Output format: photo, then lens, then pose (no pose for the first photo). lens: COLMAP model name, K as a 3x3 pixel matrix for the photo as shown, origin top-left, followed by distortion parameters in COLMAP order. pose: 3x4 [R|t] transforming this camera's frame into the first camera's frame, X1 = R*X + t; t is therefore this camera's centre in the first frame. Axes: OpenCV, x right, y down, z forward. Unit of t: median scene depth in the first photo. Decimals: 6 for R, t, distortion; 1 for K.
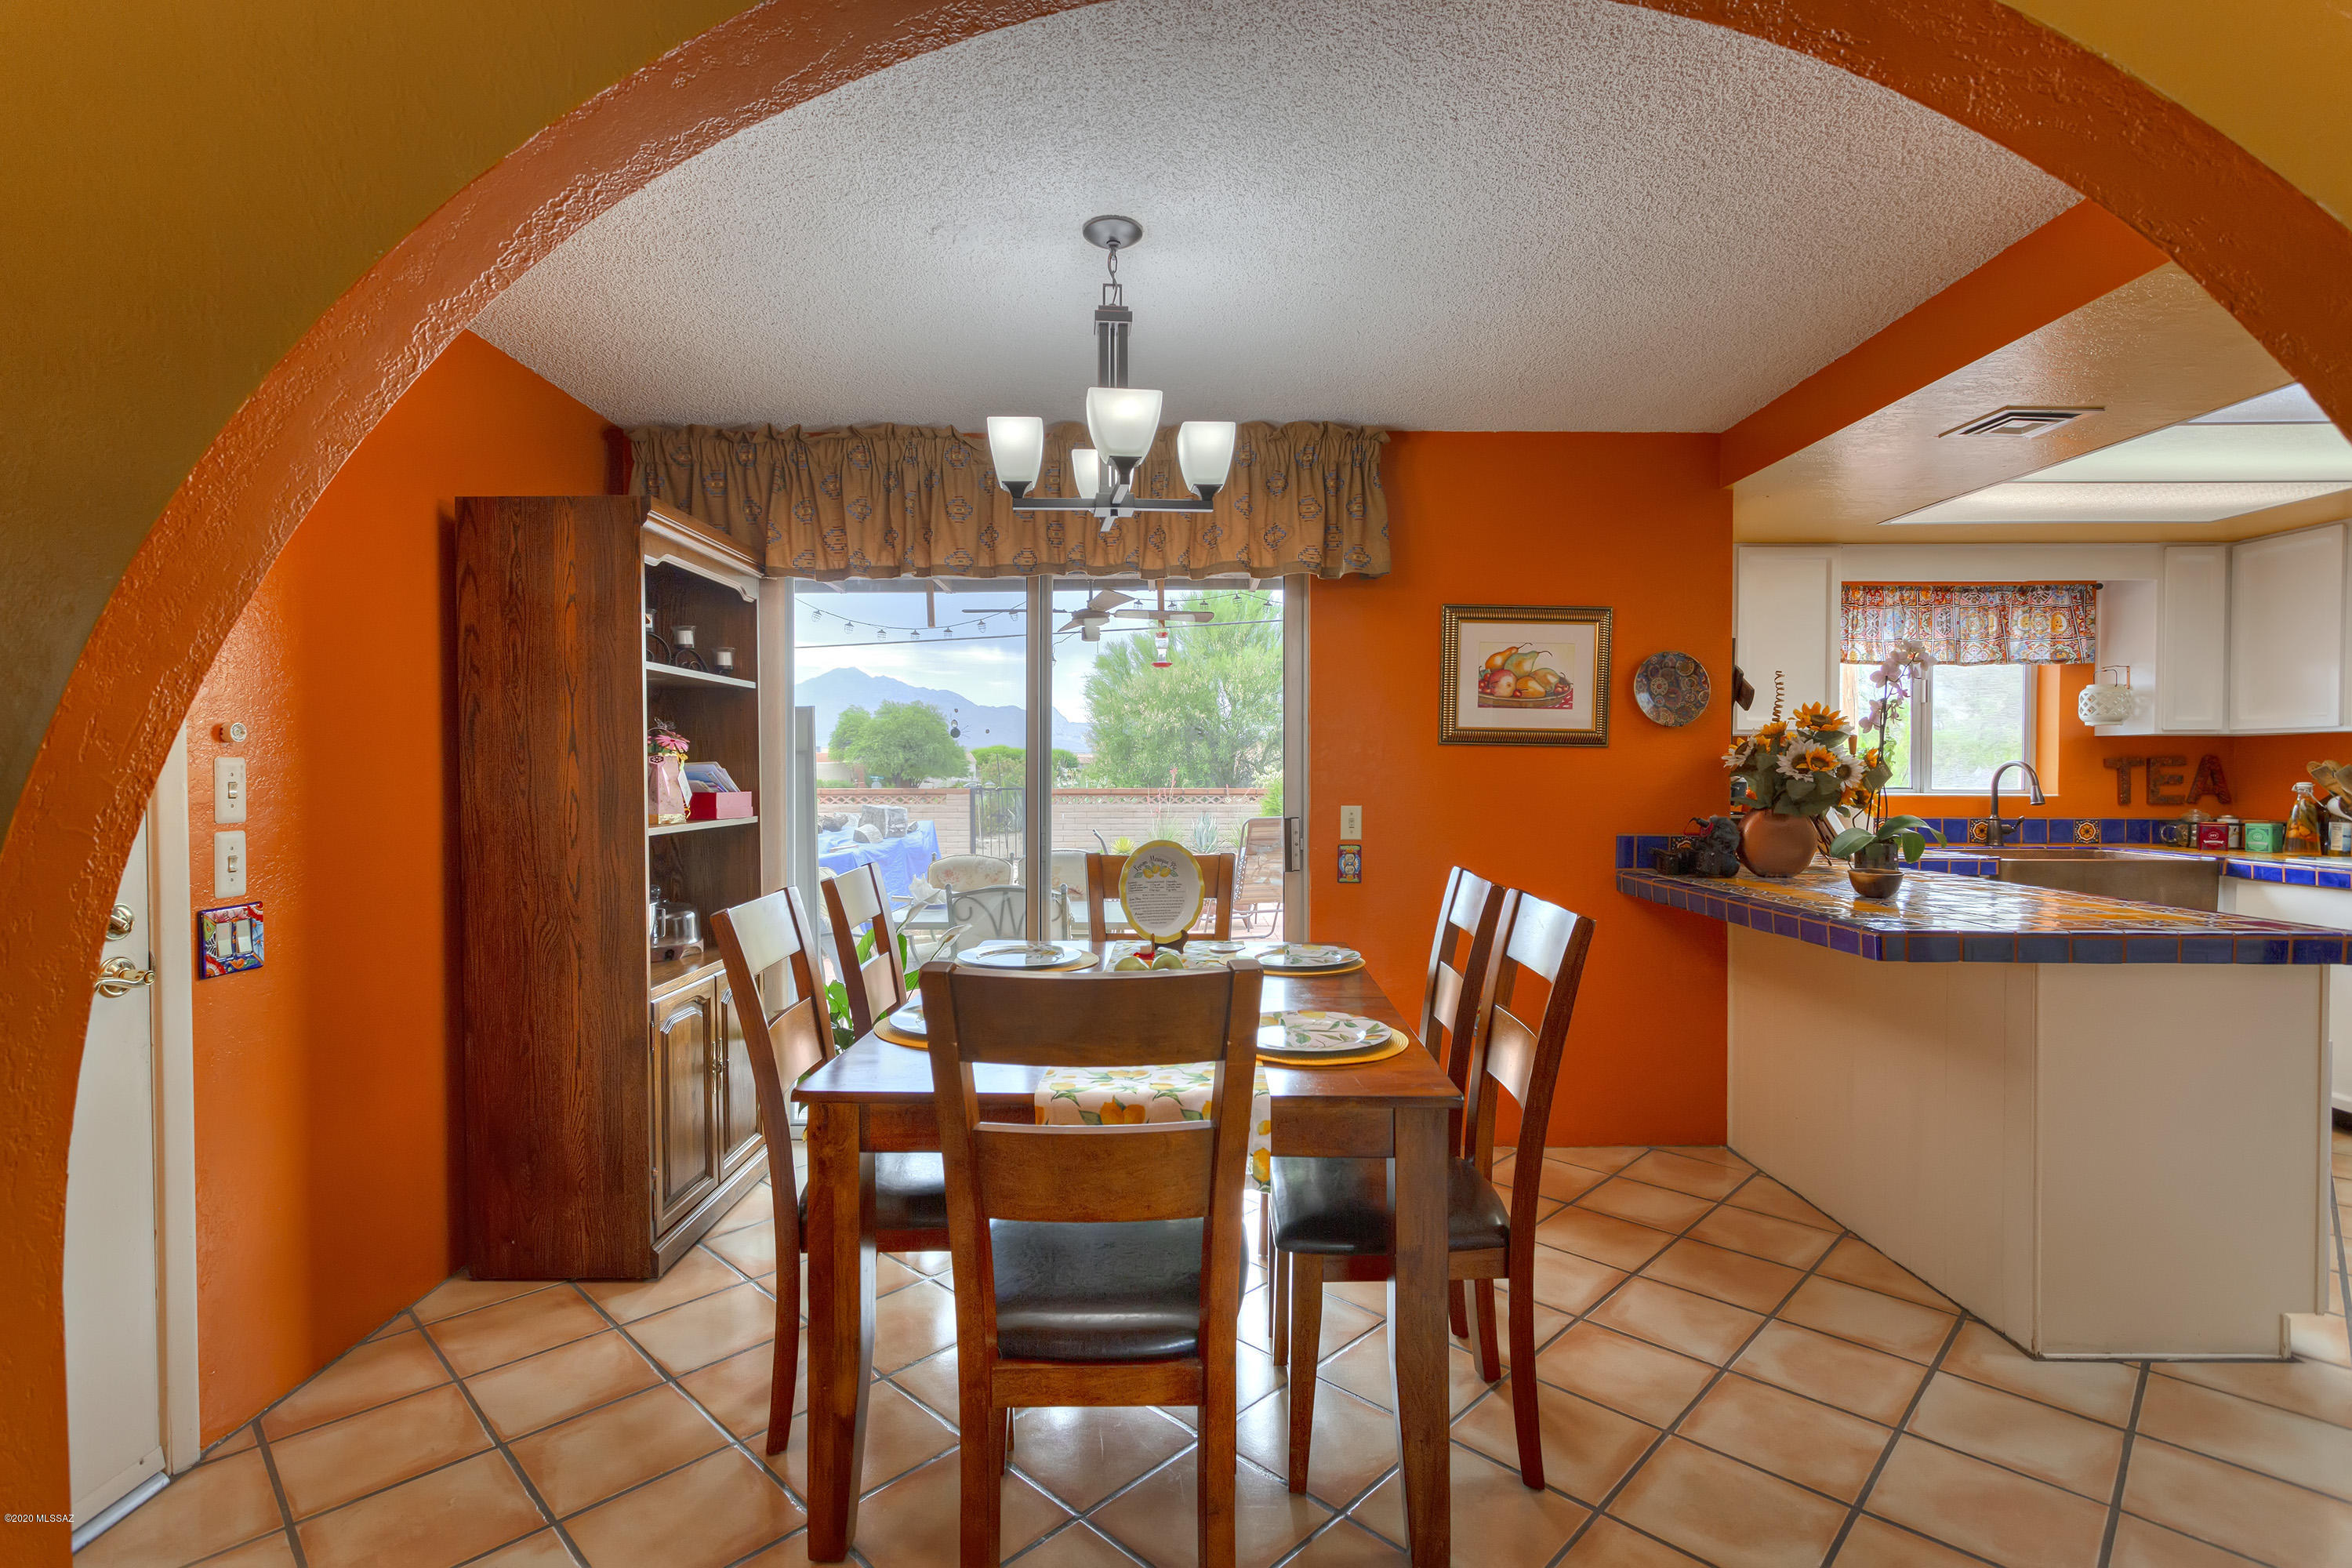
lens RADIAL K [[1119.2, 0, 1159.3], [0, 1119.2, 786.3], [0, 0, 1]] dist [0.002554, 0.003177]
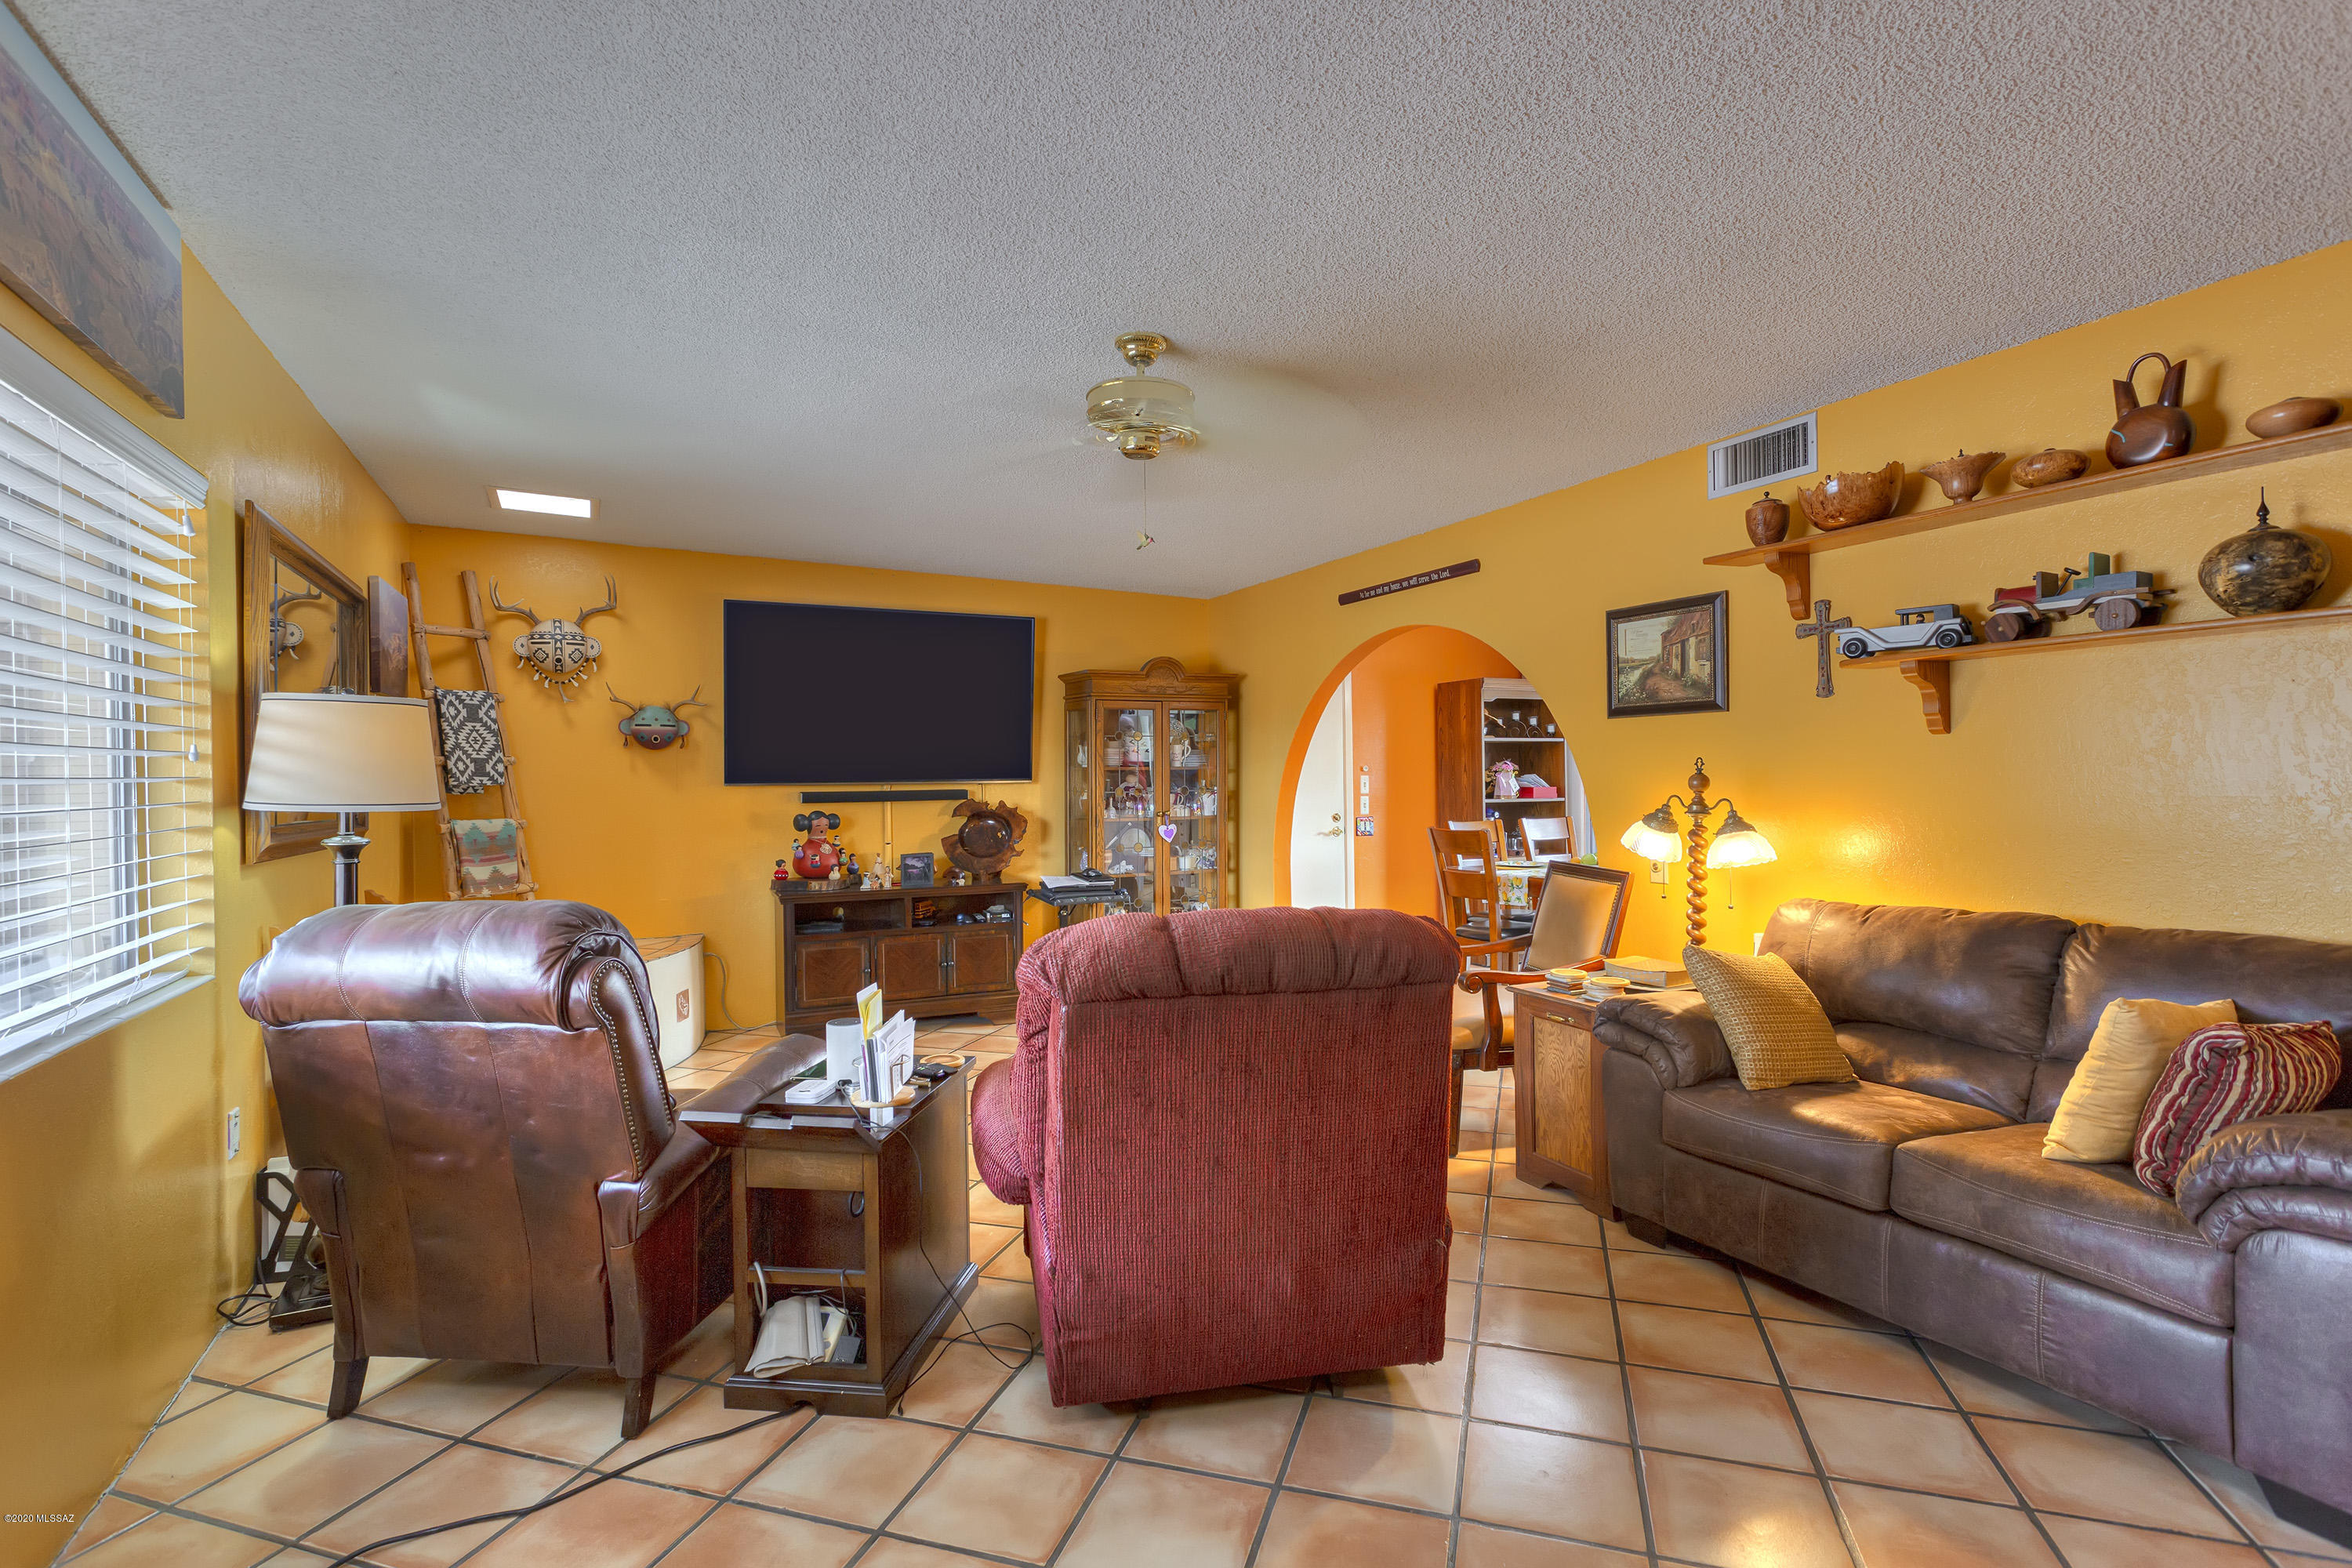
lens RADIAL K [[1119.2, 0, 1174.3], [0, 1119.2, 782.2], [0, 0, 1]] dist [0.002554, 0.003177]
pose [[0.448395, -0.002378, -0.893832, 1.236142], [-0.003661, 0.999983, -0.004497, 0.008381], [0.893828, 0.005289, 0.448379, -0.676559]]
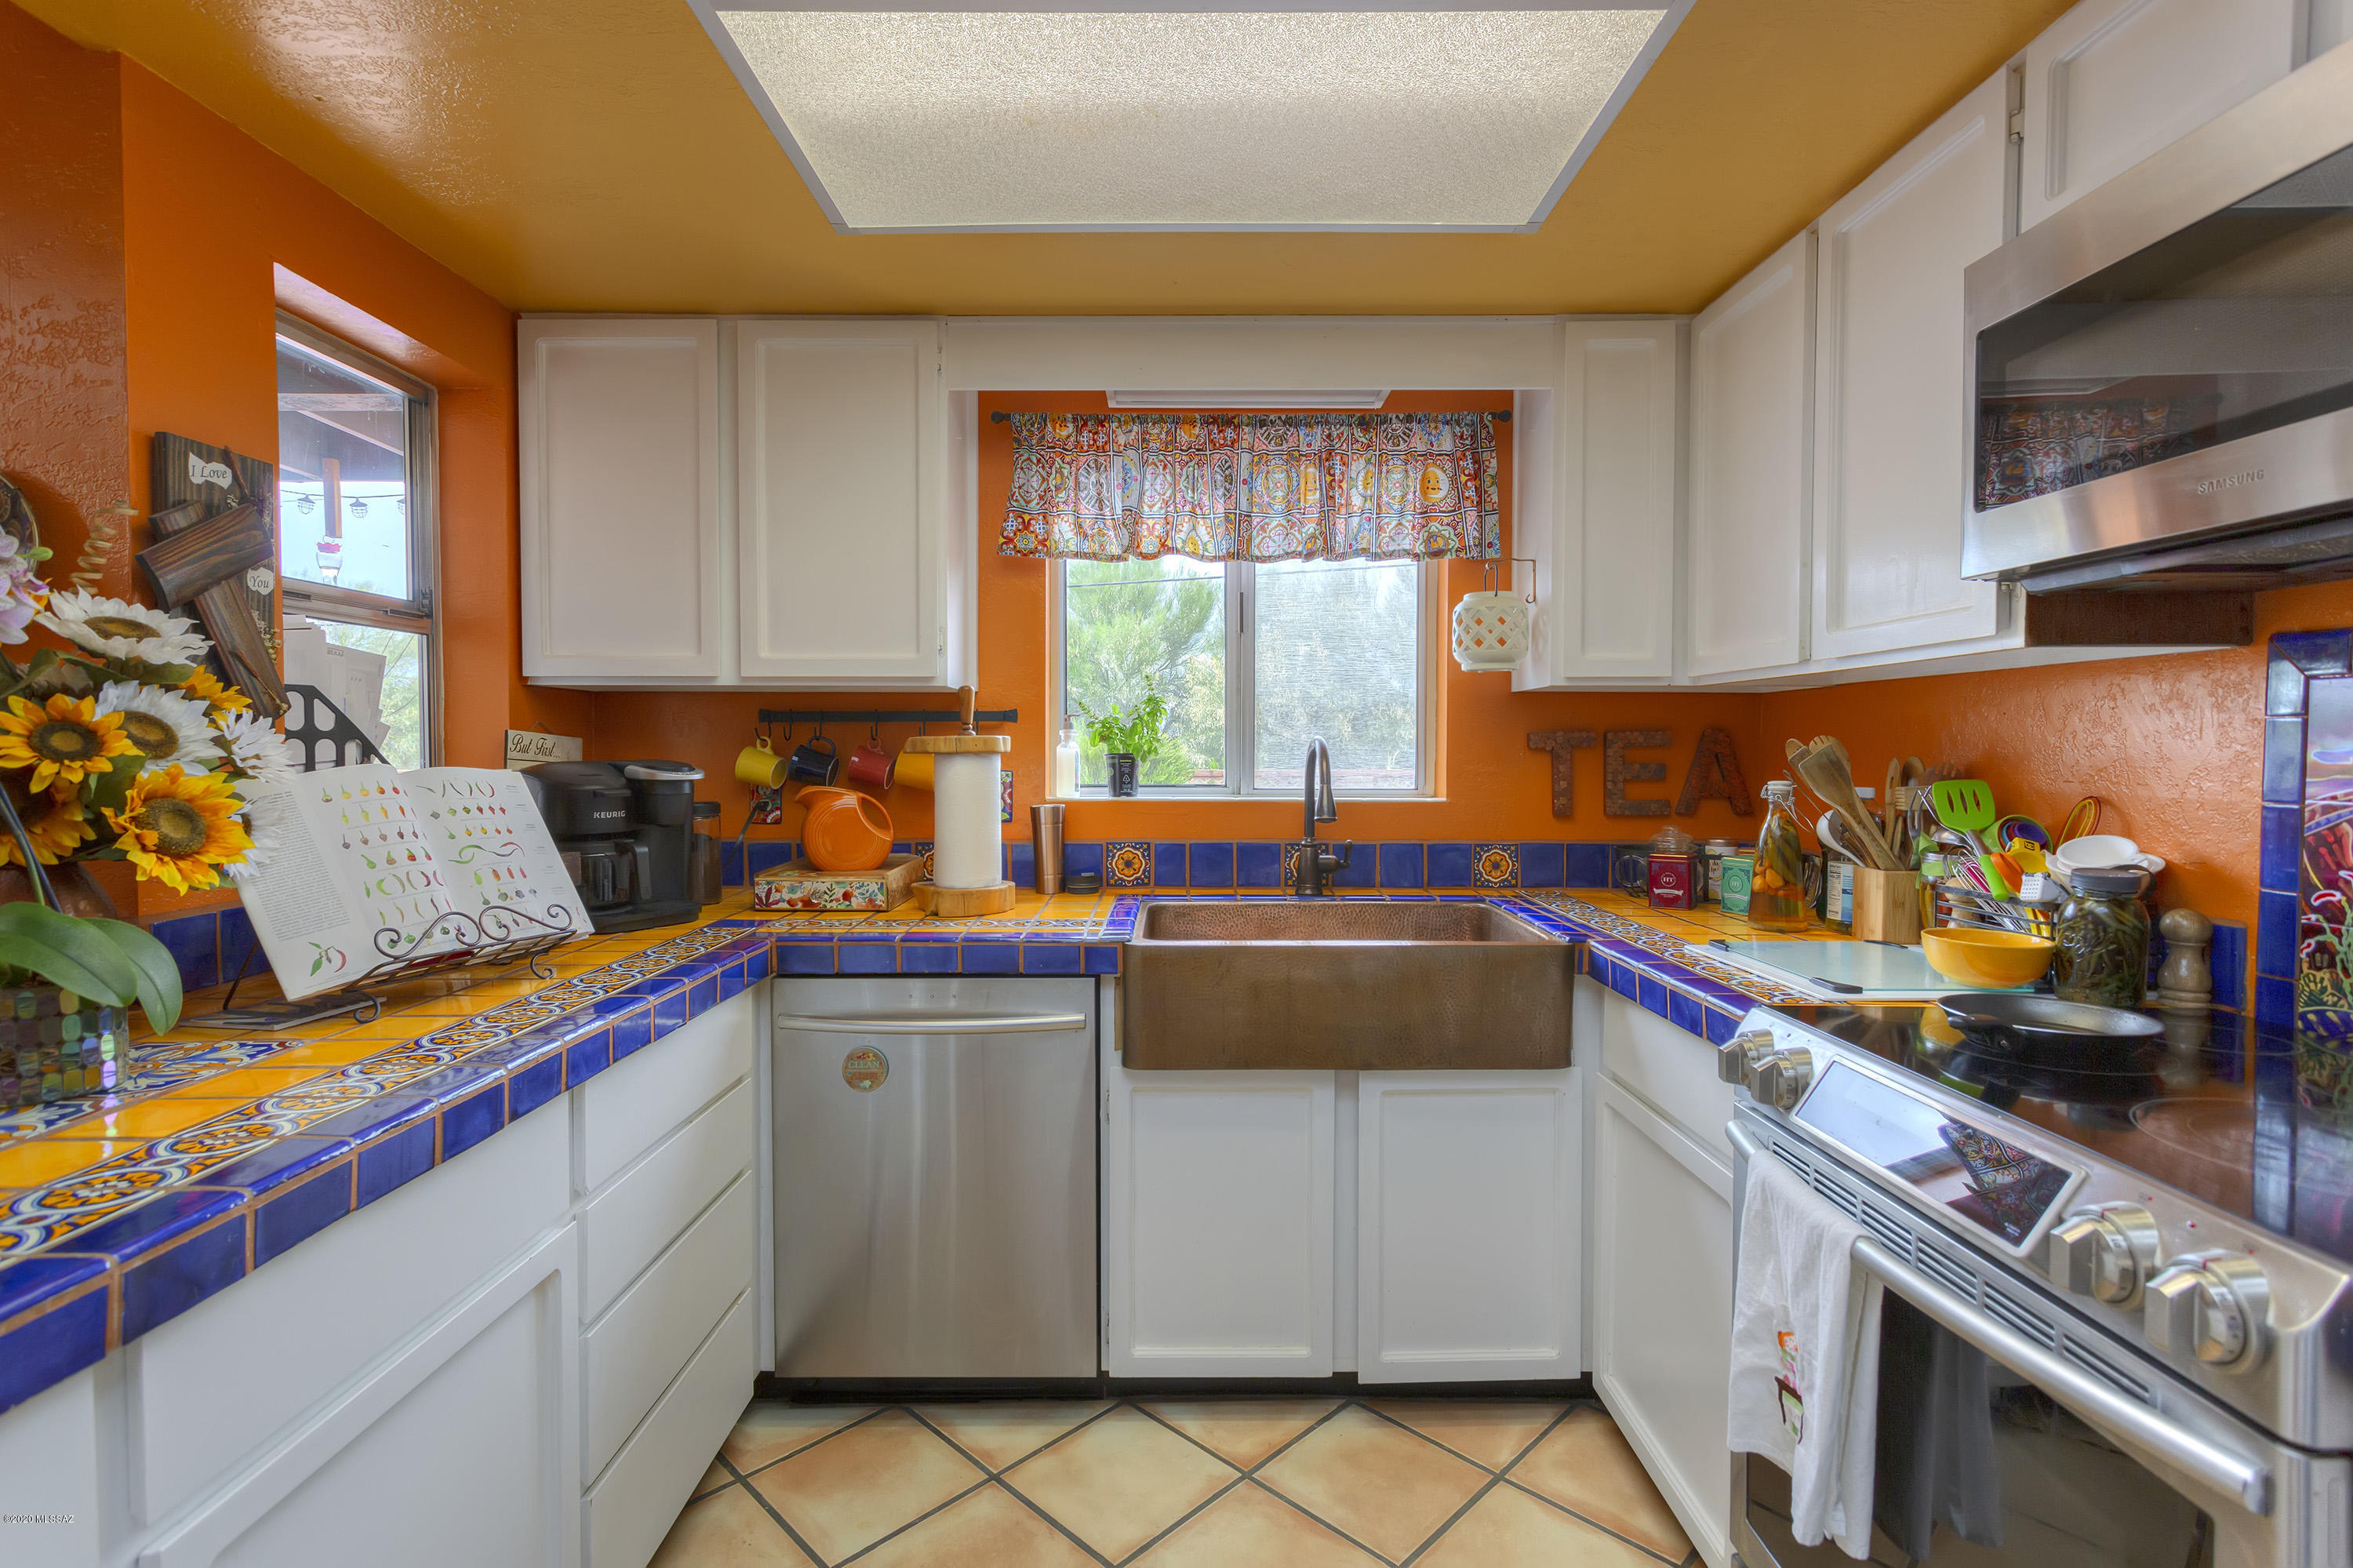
lens RADIAL K [[1119.7, 0, 1169.9], [0, 1119.7, 773.9], [0, 0, 1]] dist [0.002554, 0.003177]
pose [[0.999999, 0.000975, 0.000323, 0.897199], [-0.000978, 0.999954, 0.009594, -0.013282], [-0.000313, -0.009594, 0.999954, 0.607670]]
